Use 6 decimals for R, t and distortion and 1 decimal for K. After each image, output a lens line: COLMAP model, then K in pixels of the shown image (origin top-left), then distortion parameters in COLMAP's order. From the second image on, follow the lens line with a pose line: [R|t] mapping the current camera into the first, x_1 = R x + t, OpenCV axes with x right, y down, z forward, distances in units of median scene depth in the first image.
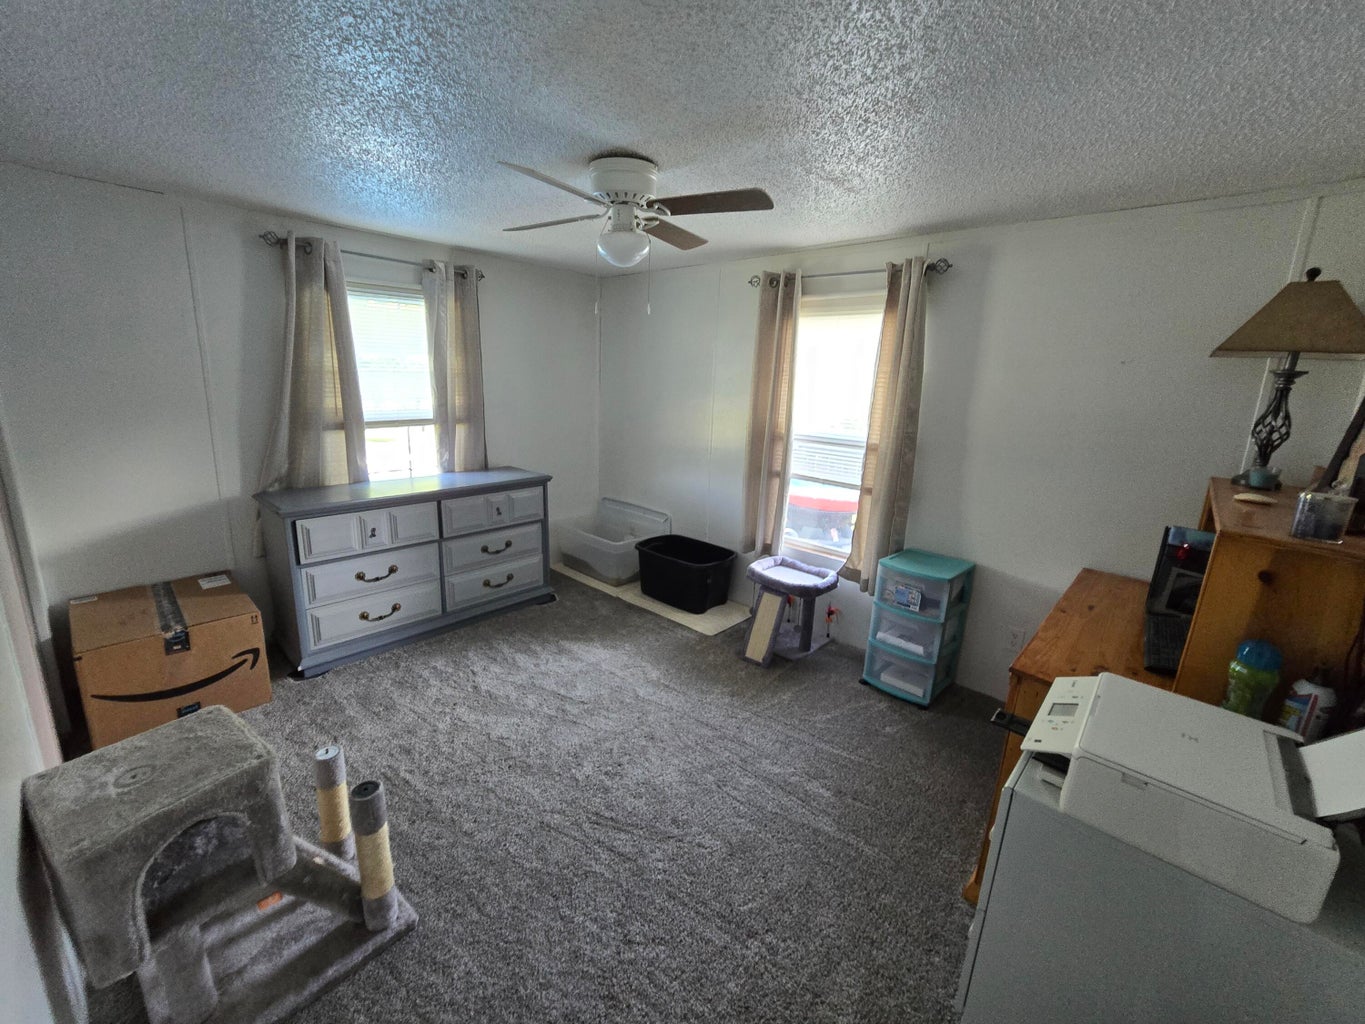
lens RADIAL K [[565.8, 0, 677.6], [0, 565.8, 508.4], [0, 0, 1]] dist [-0.003315, 0.000790]
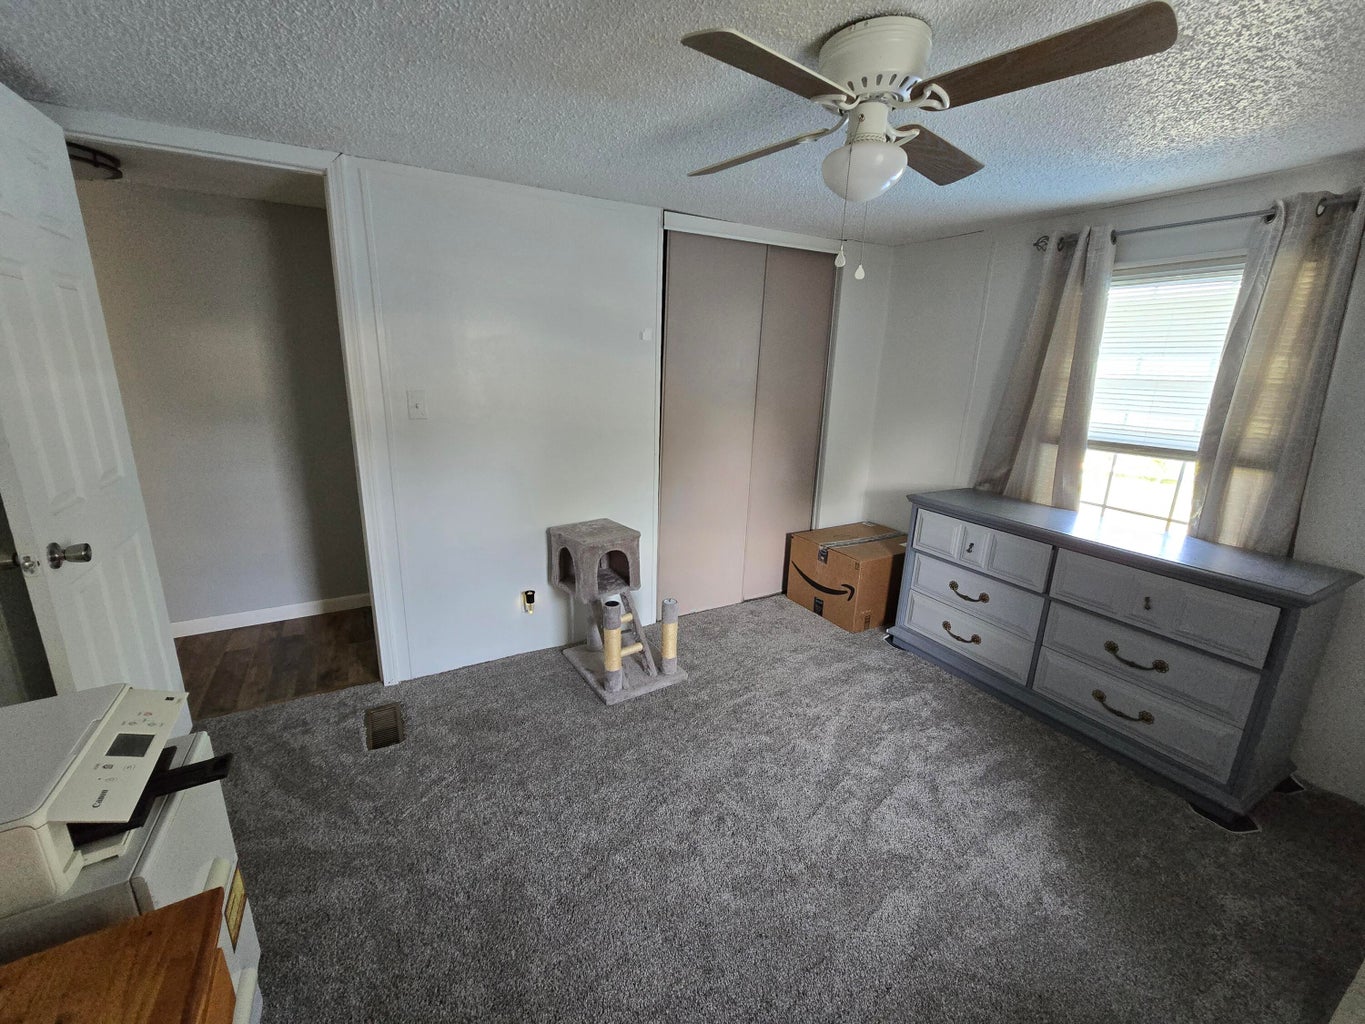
lens RADIAL K [[565.8, 0, 677.8], [0, 565.8, 511.1], [0, 0, 1]] dist [-0.003315, 0.000790]
pose [[-0.315611, 0.203339, -0.926846, 0.430213], [-0.255862, 0.922354, 0.289480, -0.147086], [0.913742, 0.328508, -0.239078, 0.703426]]
